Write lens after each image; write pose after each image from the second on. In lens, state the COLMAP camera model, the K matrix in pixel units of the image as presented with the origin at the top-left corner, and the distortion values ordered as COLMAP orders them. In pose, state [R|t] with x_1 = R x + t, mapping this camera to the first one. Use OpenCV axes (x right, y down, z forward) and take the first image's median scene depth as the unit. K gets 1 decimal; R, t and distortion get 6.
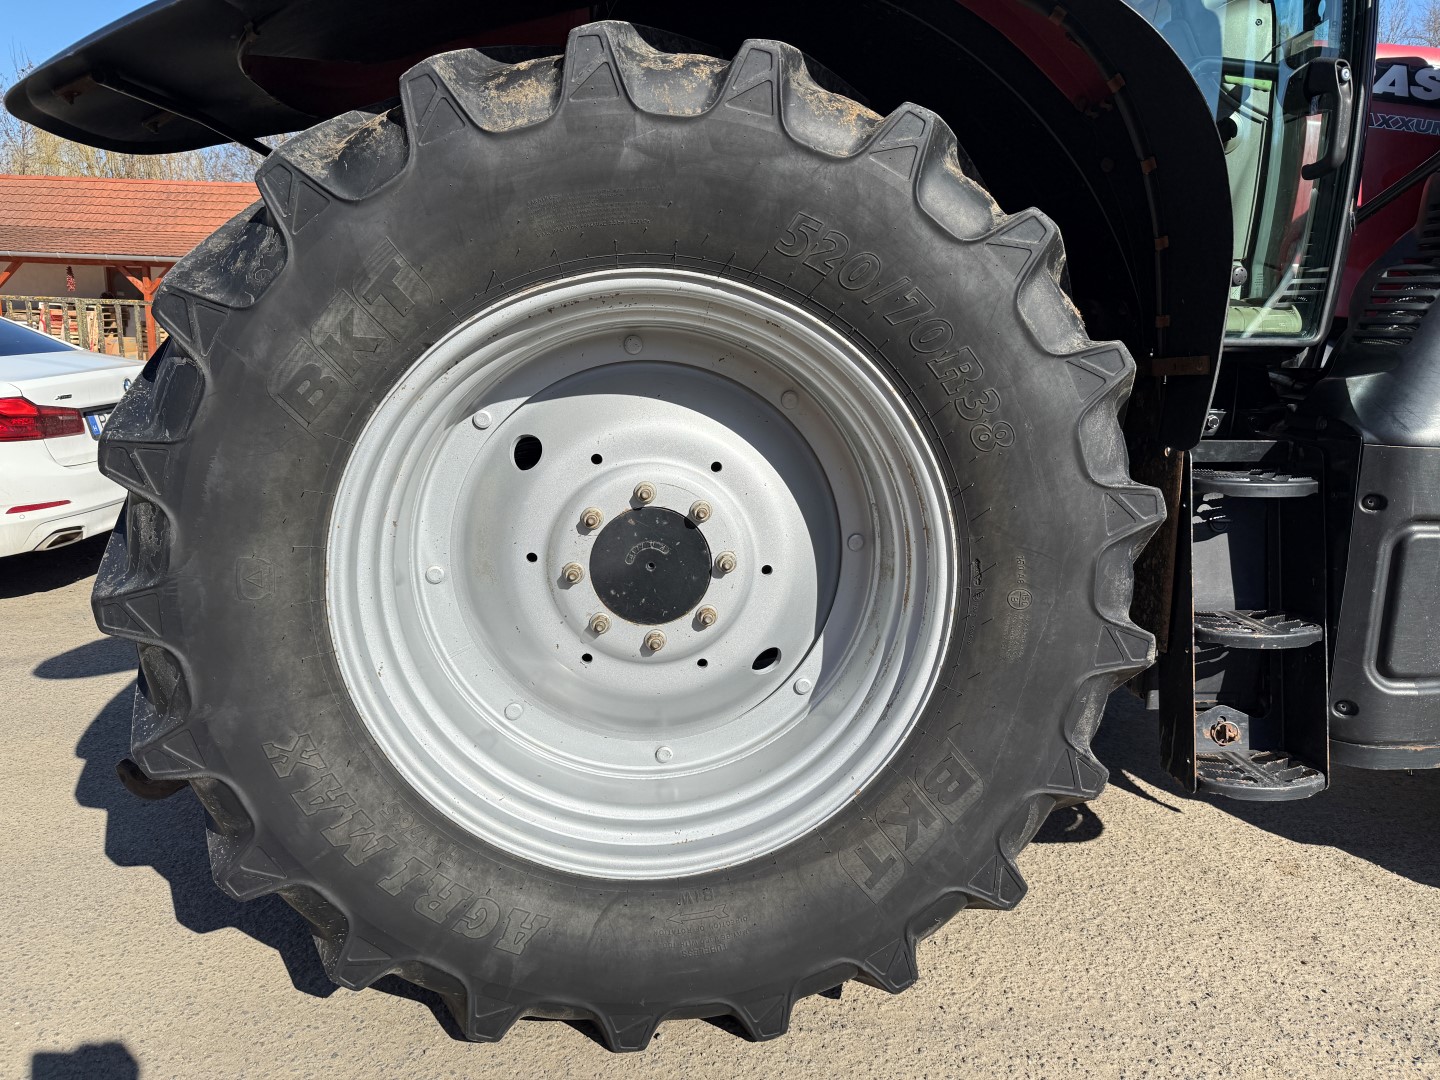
lens RADIAL K [[1008.7, 0, 717.7], [0, 1008.7, 547.3], [0, 0, 1]] dist [0.053654, -0.081081]
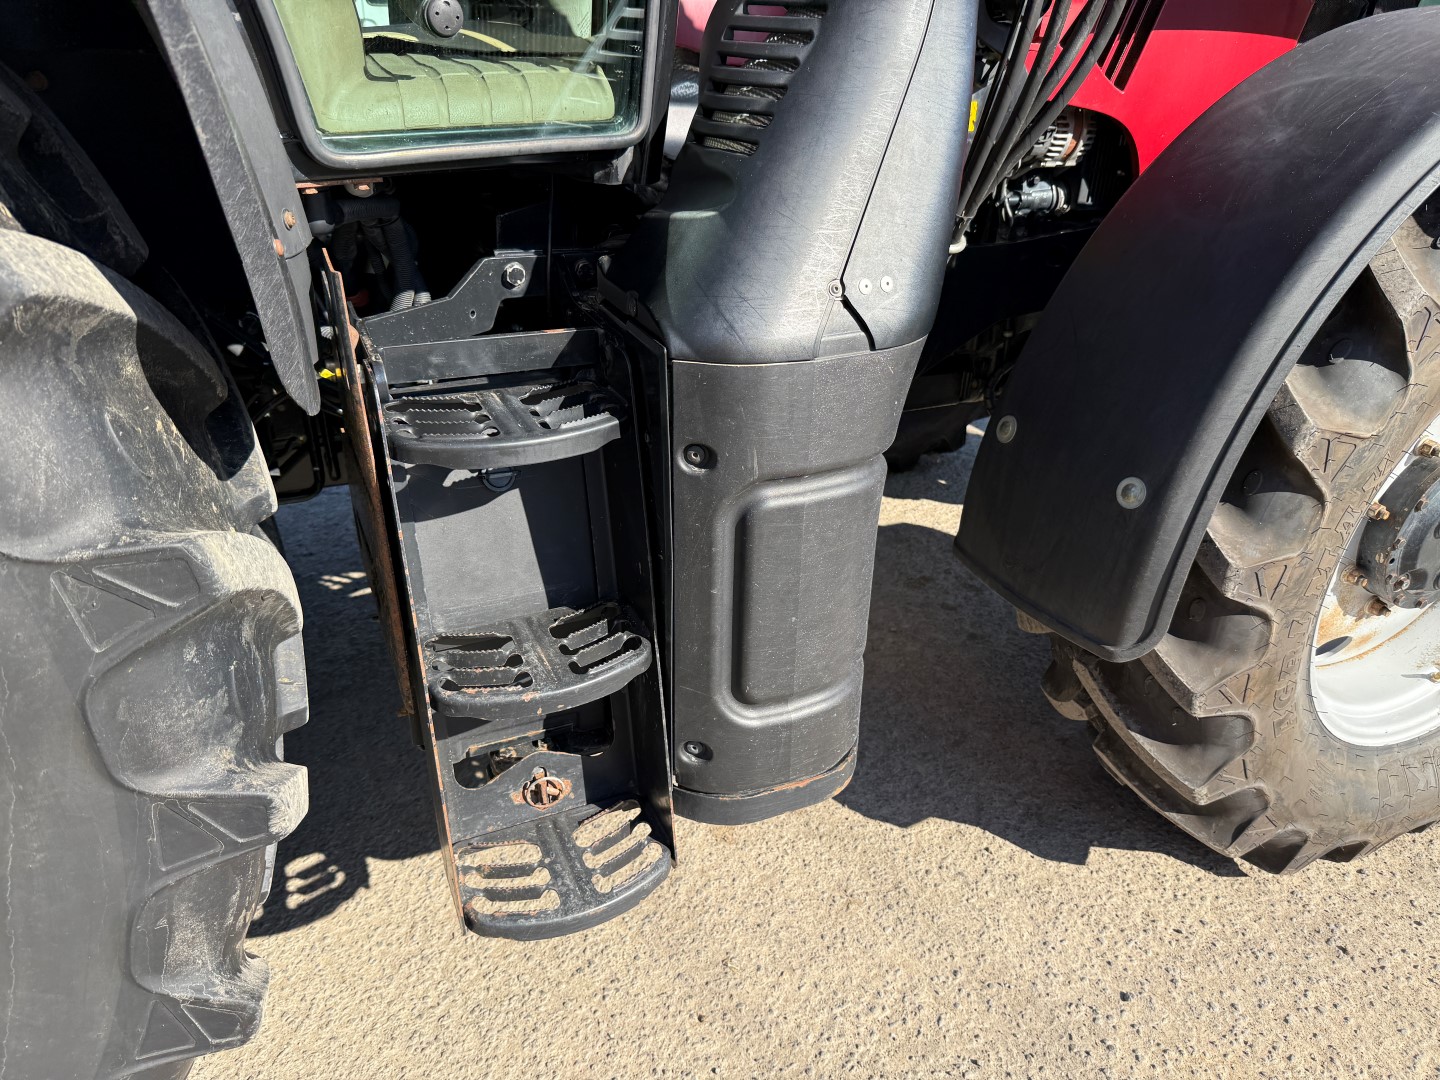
lens RADIAL K [[1008.7, 0, 728.8], [0, 1008.7, 564.4], [0, 0, 1]] dist [0.053654, -0.081081]
pose [[0.938692, -0.150378, 0.310231, 0.457736], [0.055184, 0.953792, 0.295356, -0.150654], [-0.340311, -0.260129, 0.903616, 0.439791]]
